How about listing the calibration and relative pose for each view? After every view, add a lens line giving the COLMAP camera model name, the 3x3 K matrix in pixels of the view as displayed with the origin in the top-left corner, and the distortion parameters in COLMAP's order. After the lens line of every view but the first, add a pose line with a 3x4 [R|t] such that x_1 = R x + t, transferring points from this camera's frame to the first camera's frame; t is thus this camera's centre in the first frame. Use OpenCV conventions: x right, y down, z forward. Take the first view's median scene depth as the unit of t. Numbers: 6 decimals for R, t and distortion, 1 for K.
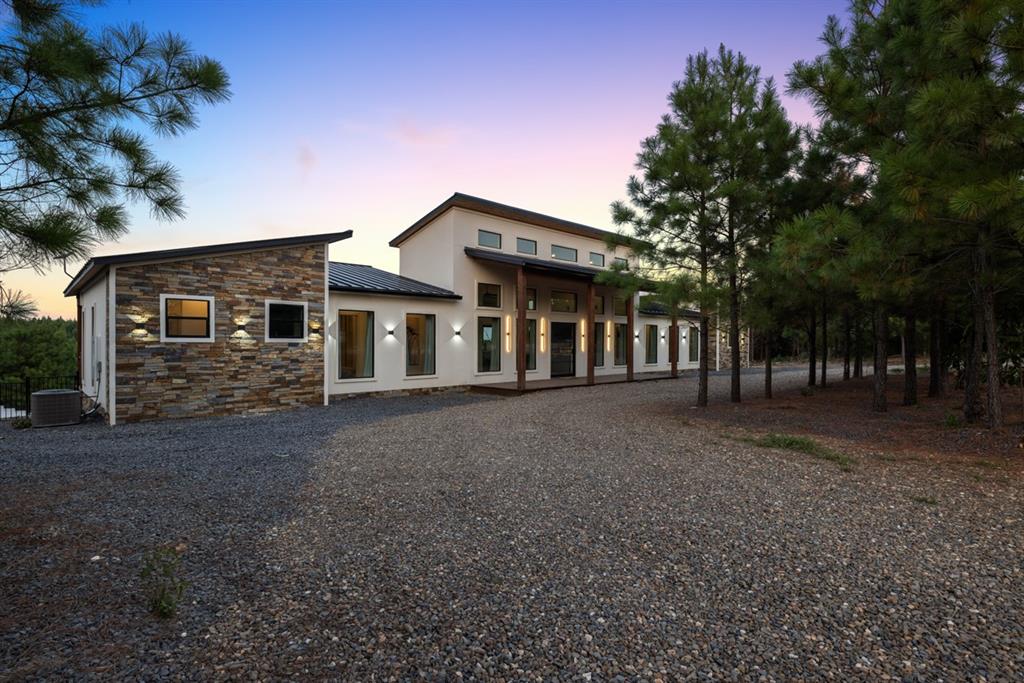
lens RADIAL K [[456.9, 0, 512.0], [0, 456.9, 341.5], [0, 0, 1]] dist [-0.000413, -0.000014]
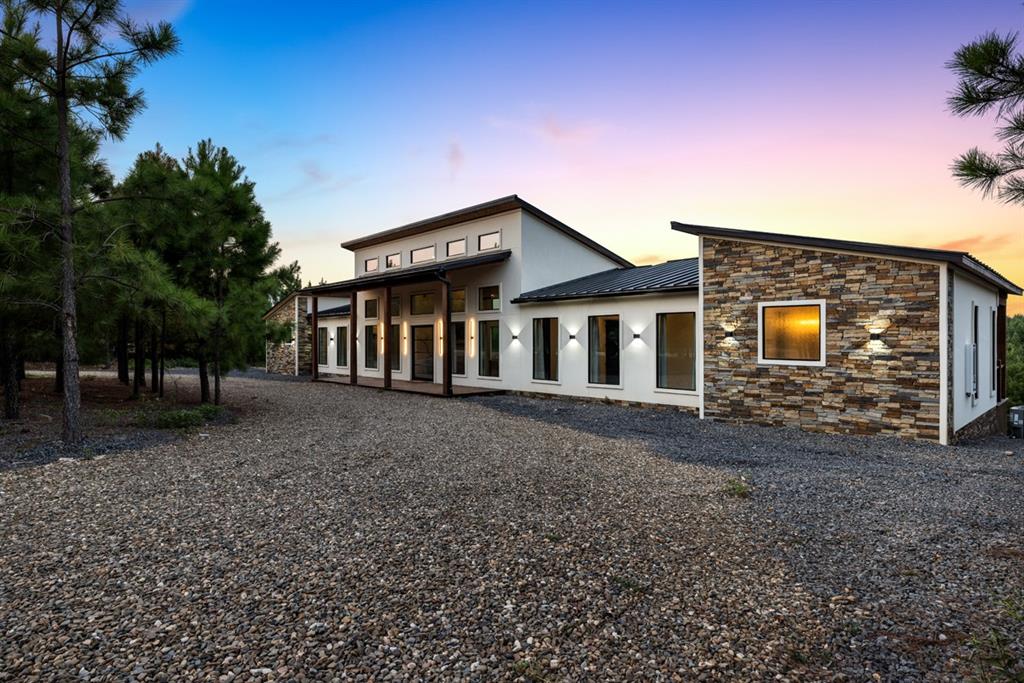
lens RADIAL K [[549.8, 0, 512.0], [0, 549.8, 341.5], [0, 0, 1]] dist [0.000941, 0.000085]
pose [[0.030726, -0.010850, -0.999469, 1.236296], [-0.007387, 0.999911, -0.011081, 0.004786], [0.999501, 0.007723, 0.030643, 1.107996]]
